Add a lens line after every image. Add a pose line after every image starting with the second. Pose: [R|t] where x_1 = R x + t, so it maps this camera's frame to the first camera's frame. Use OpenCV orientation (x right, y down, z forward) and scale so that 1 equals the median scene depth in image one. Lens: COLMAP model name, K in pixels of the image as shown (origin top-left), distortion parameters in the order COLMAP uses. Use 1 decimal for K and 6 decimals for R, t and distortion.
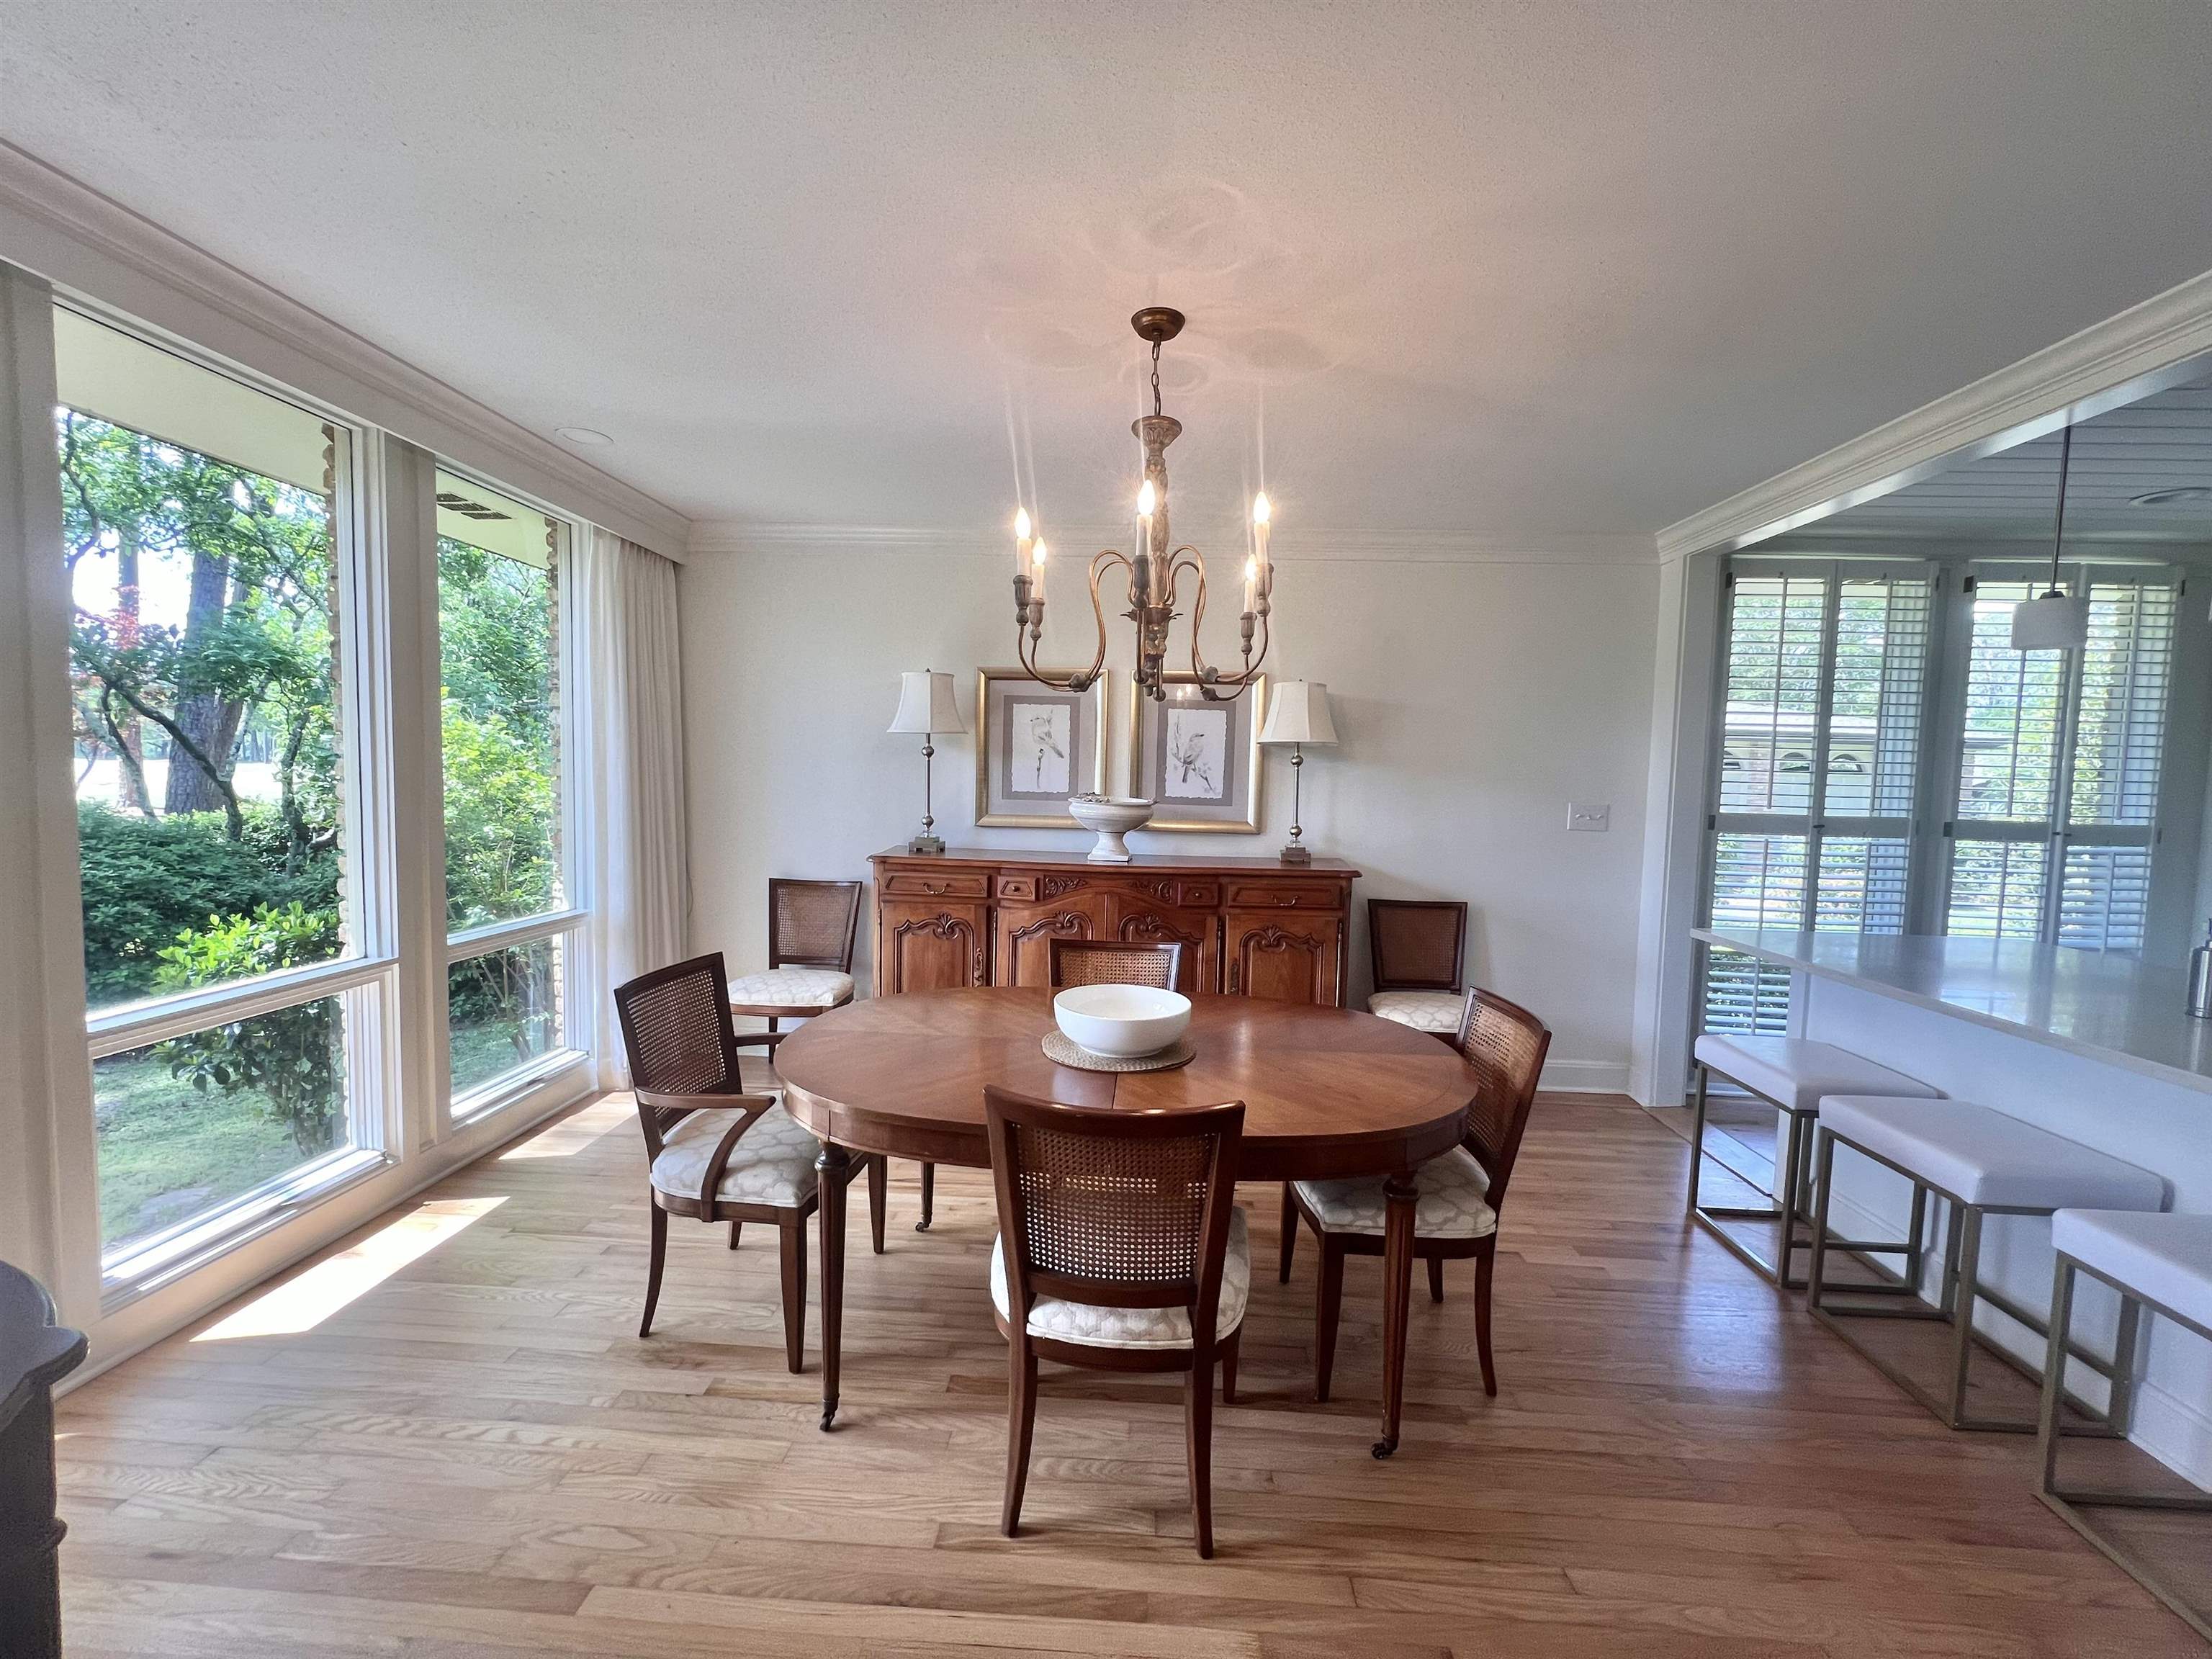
lens RADIAL K [[889.7, 0, 1101.4], [0, 889.7, 836.5], [0, 0, 1]] dist [0.001765, -0.000448]
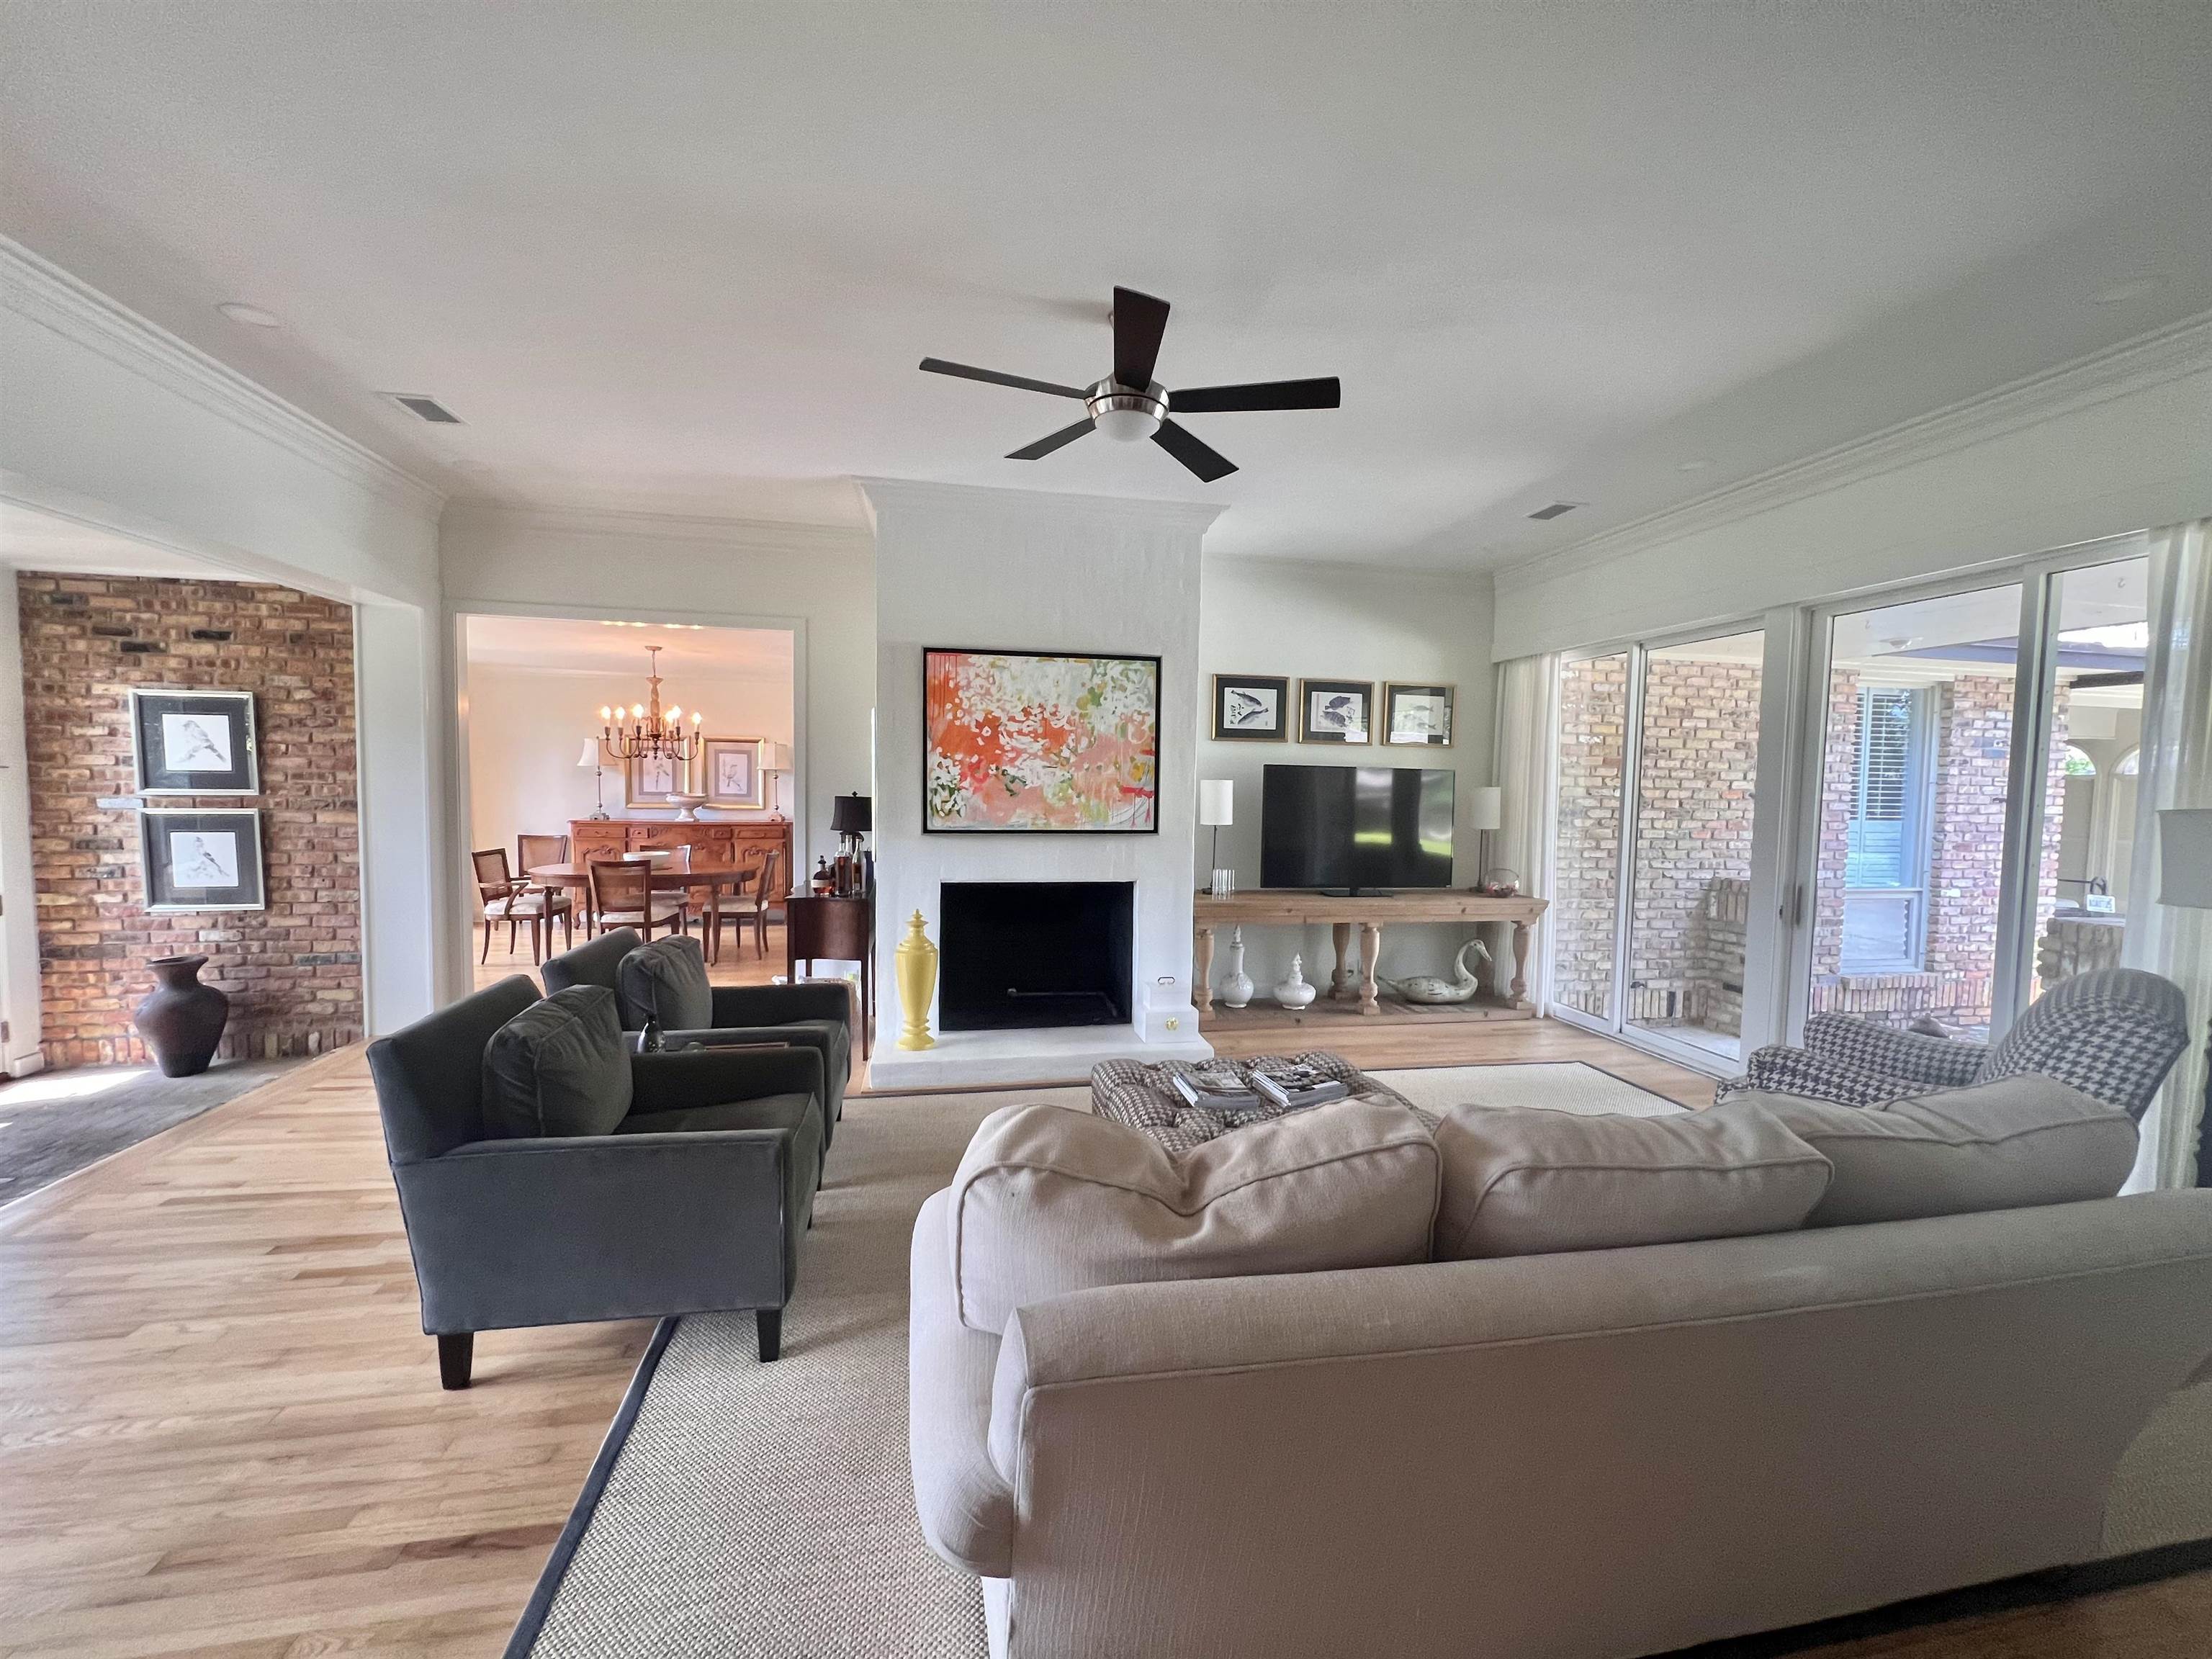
lens RADIAL K [[889.7, 0, 1104.1], [0, 889.7, 834.6], [0, 0, 1]] dist [0.001765, -0.000448]
pose [[0.969132, -0.022401, 0.245521, 0.492949], [0.024040, 0.999704, -0.003683, 0.096454], [-0.245366, 0.009472, 0.969384, -1.500268]]
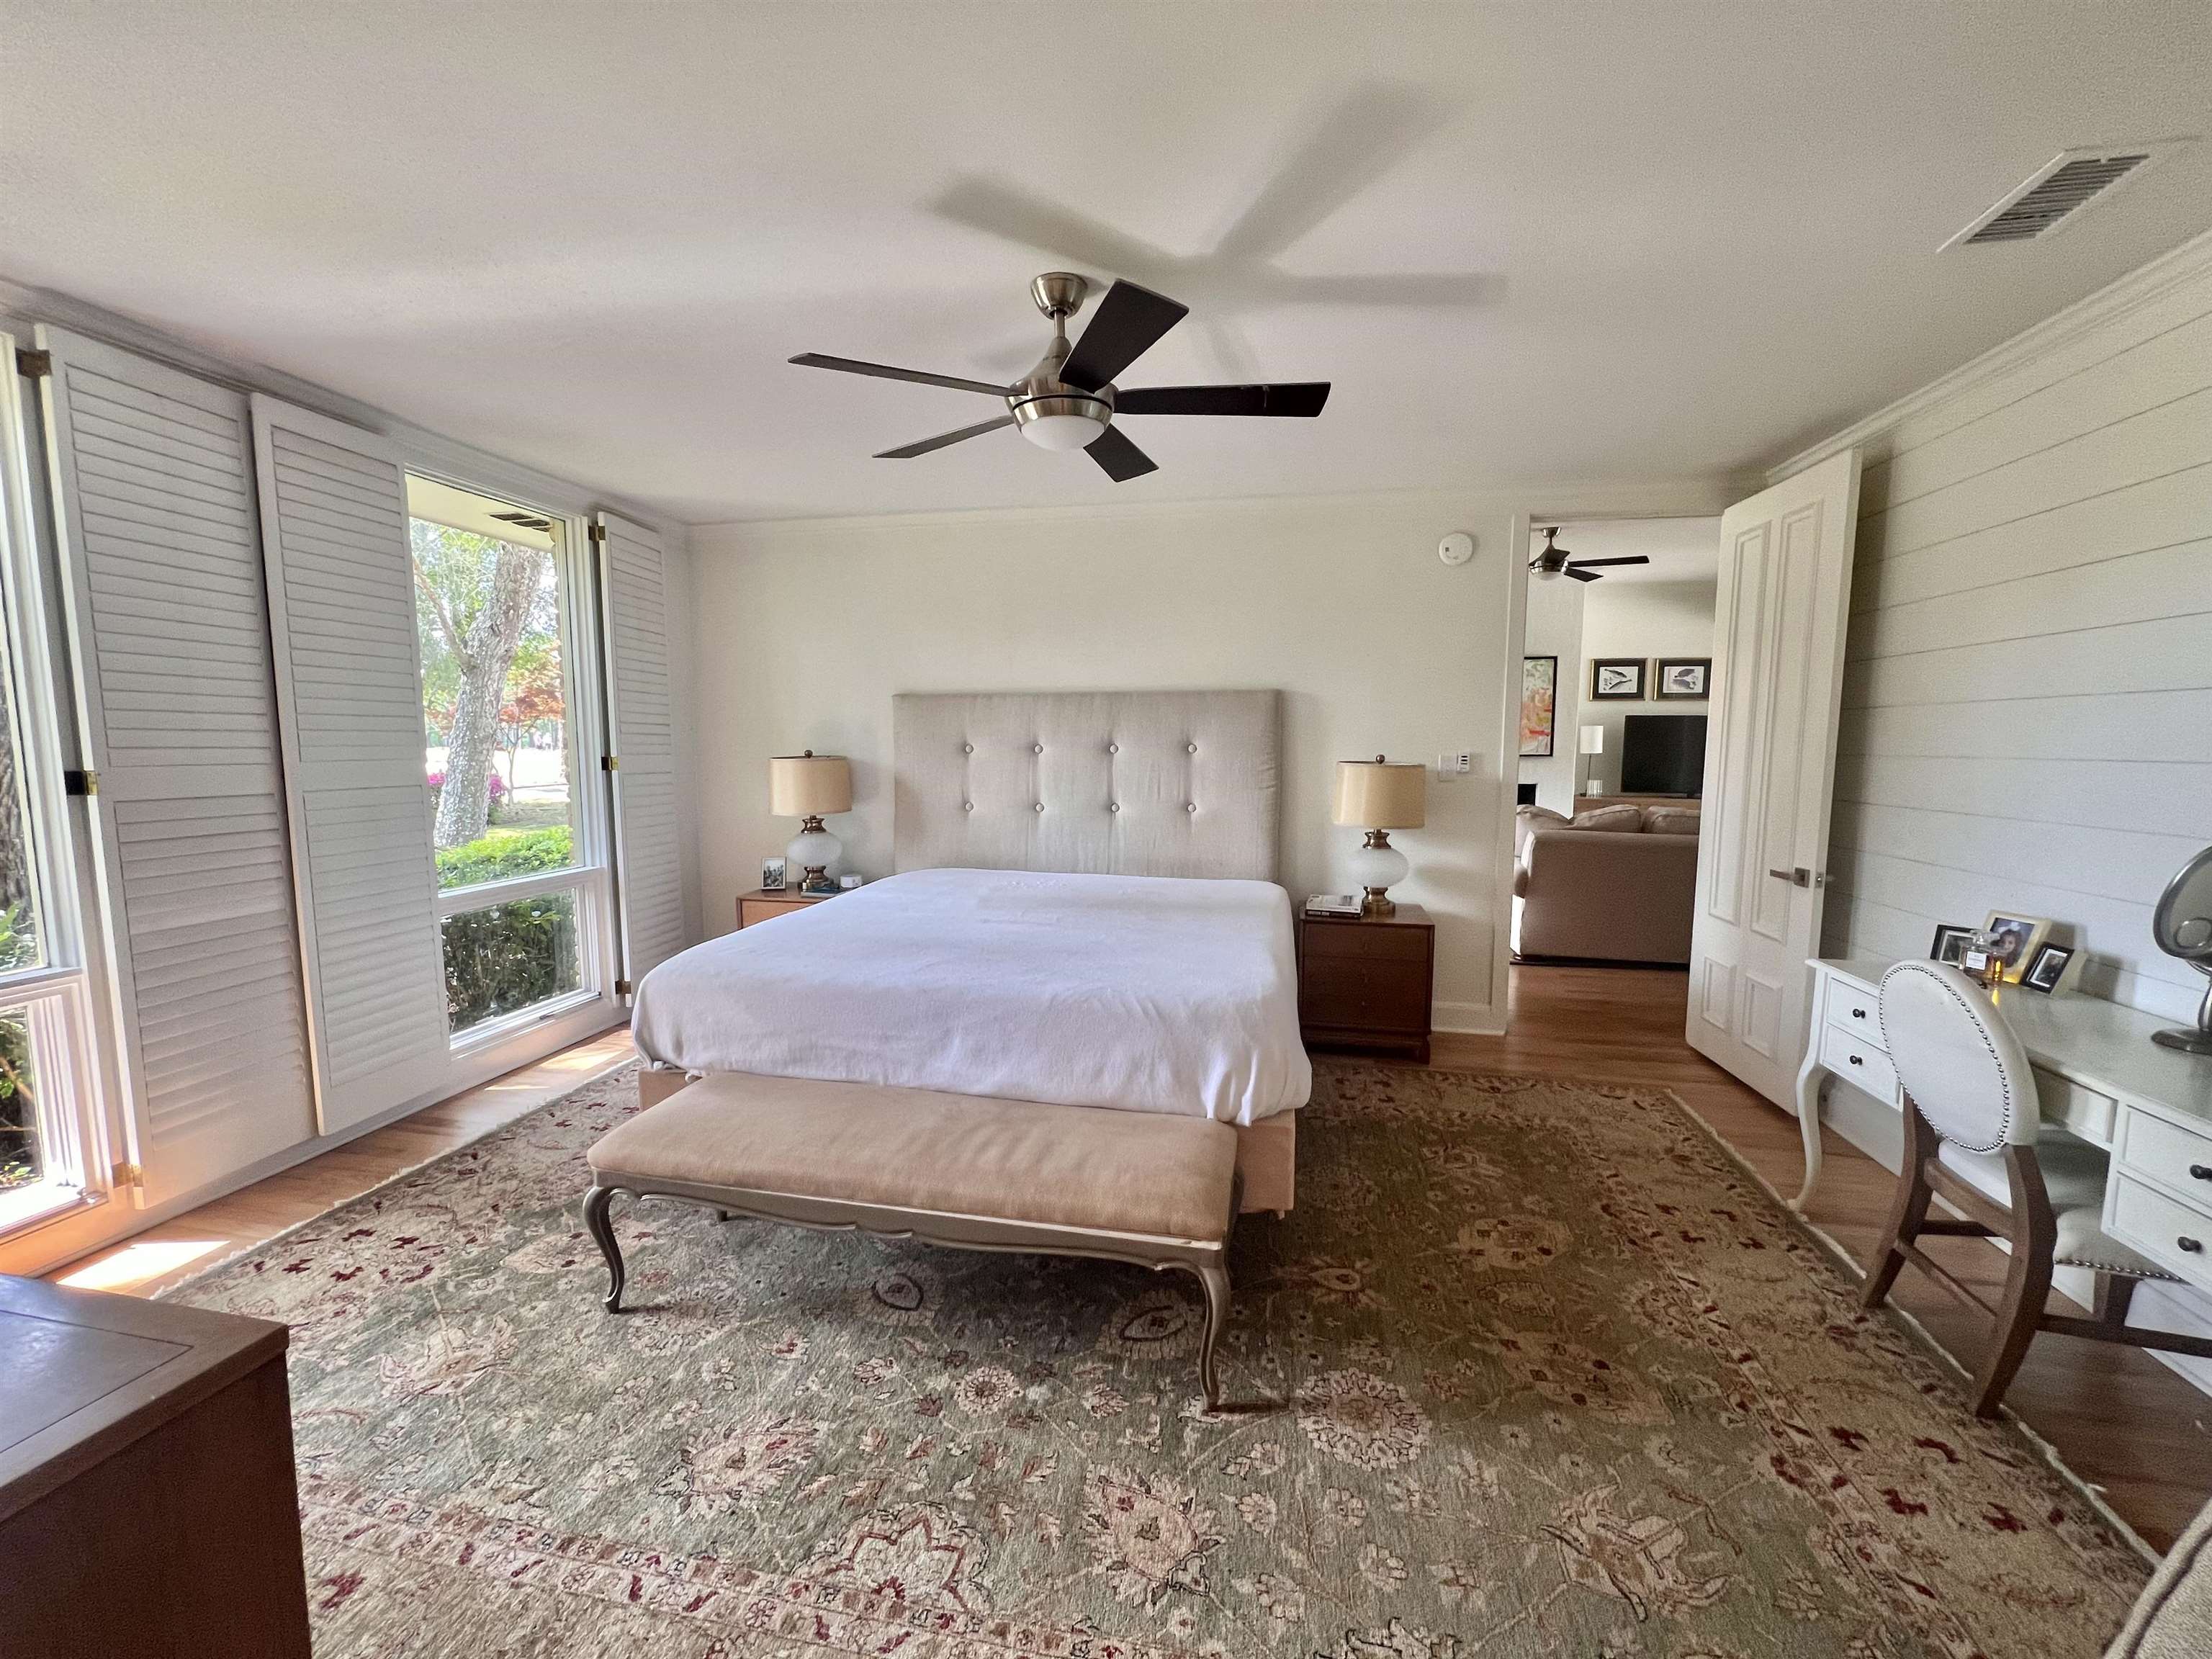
lens RADIAL K [[889.7, 0, 1107.3], [0, 889.7, 833.9], [0, 0, 1]] dist [0.001765, -0.000448]
pose [[0.990779, -0.010857, -0.135050, 0.057673], [0.015324, 0.999368, 0.032080, 0.200641], [0.134616, -0.033854, 0.990319, -2.697841]]
